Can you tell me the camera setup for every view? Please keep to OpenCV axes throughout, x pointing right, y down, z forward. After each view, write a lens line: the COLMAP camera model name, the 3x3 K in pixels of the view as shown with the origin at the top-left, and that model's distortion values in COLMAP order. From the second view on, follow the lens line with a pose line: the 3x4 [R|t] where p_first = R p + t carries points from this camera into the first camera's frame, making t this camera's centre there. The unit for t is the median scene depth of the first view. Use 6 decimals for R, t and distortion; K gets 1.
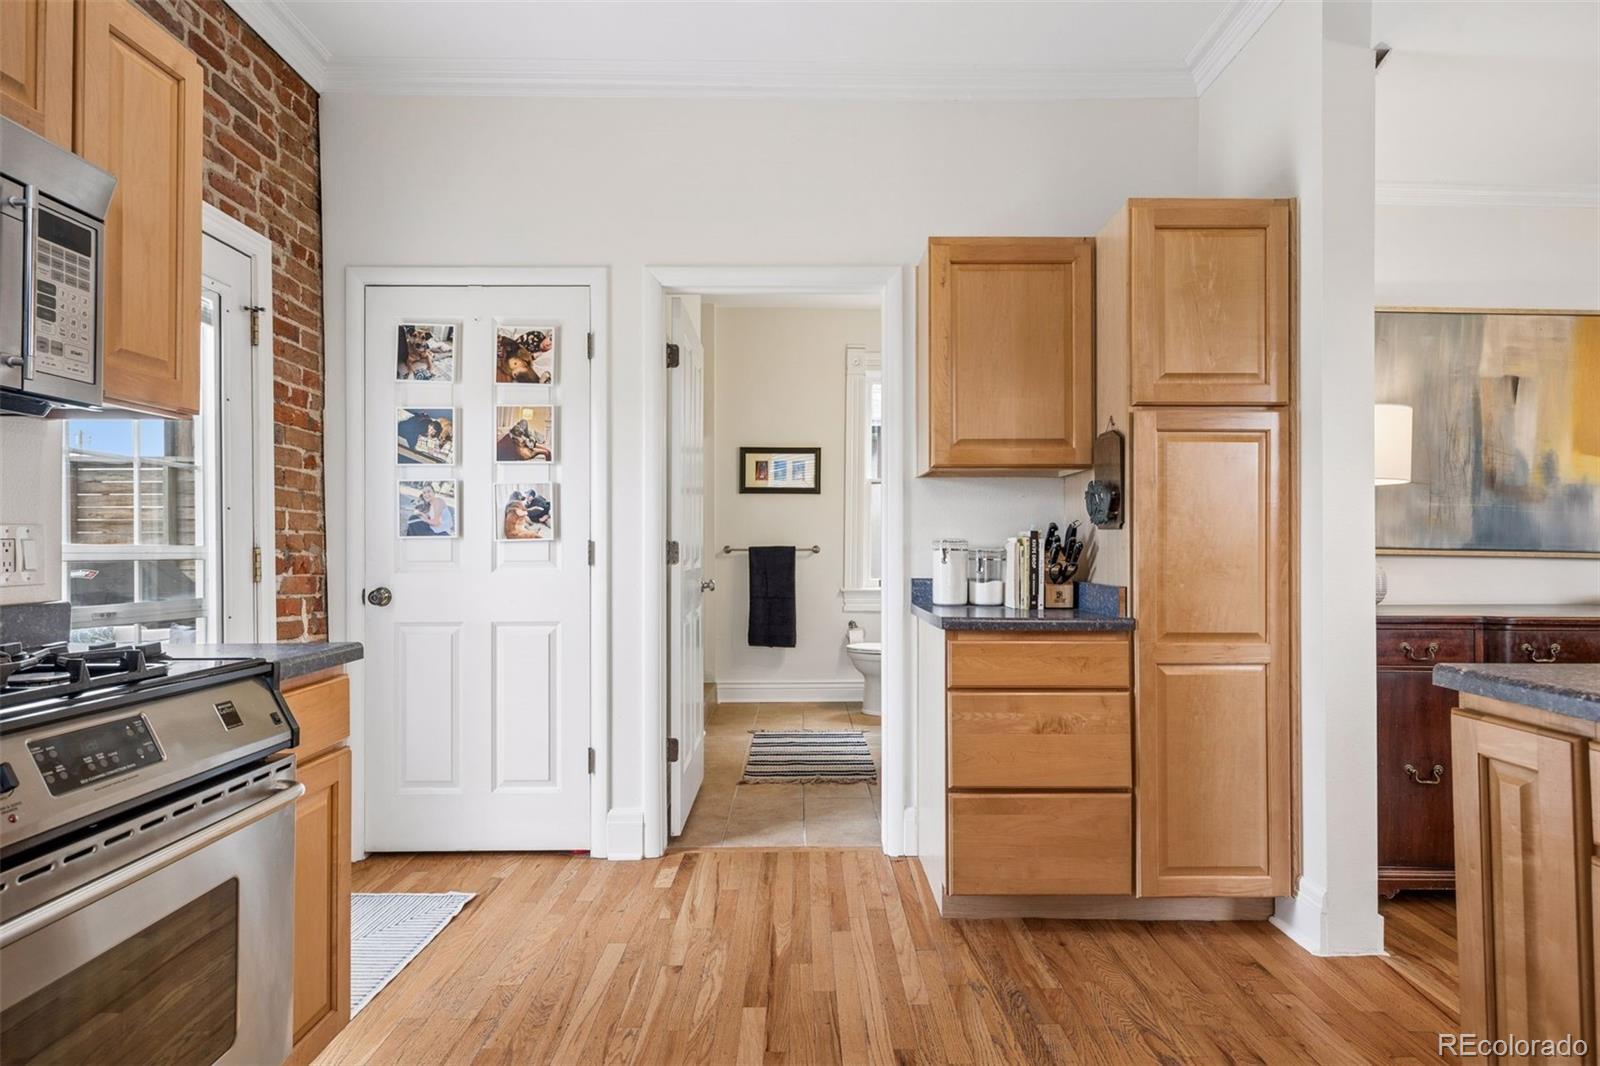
lens RADIAL K [[865.6, 0, 800.0], [0, 865.6, 533.0], [0, 0, 1]] dist [0.001620, -0.000170]
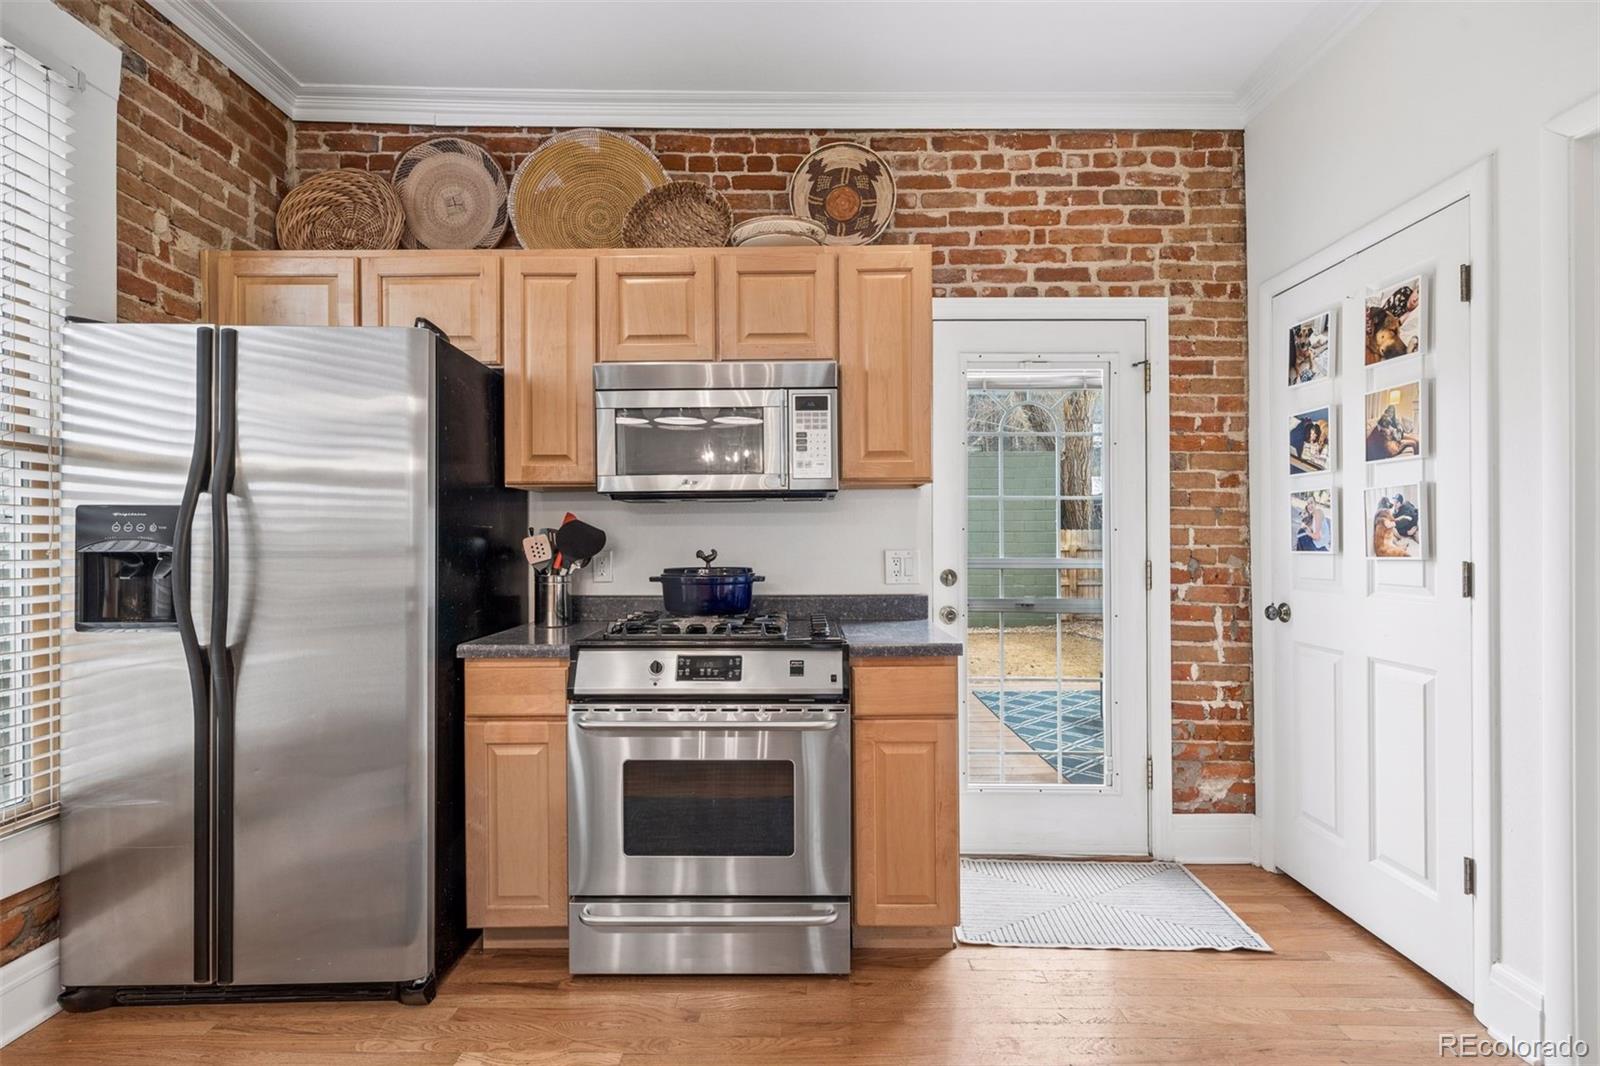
lens RADIAL K [[770.3, 0, 800.0], [0, 770.3, 533.0], [0, 0, 1]] dist [-0.001797, 0.000127]
pose [[-0.042971, -0.003788, -0.999069, 0.405095], [0.023429, 0.999714, -0.004798, -0.024395], [0.998802, -0.023614, -0.042870, 0.494201]]
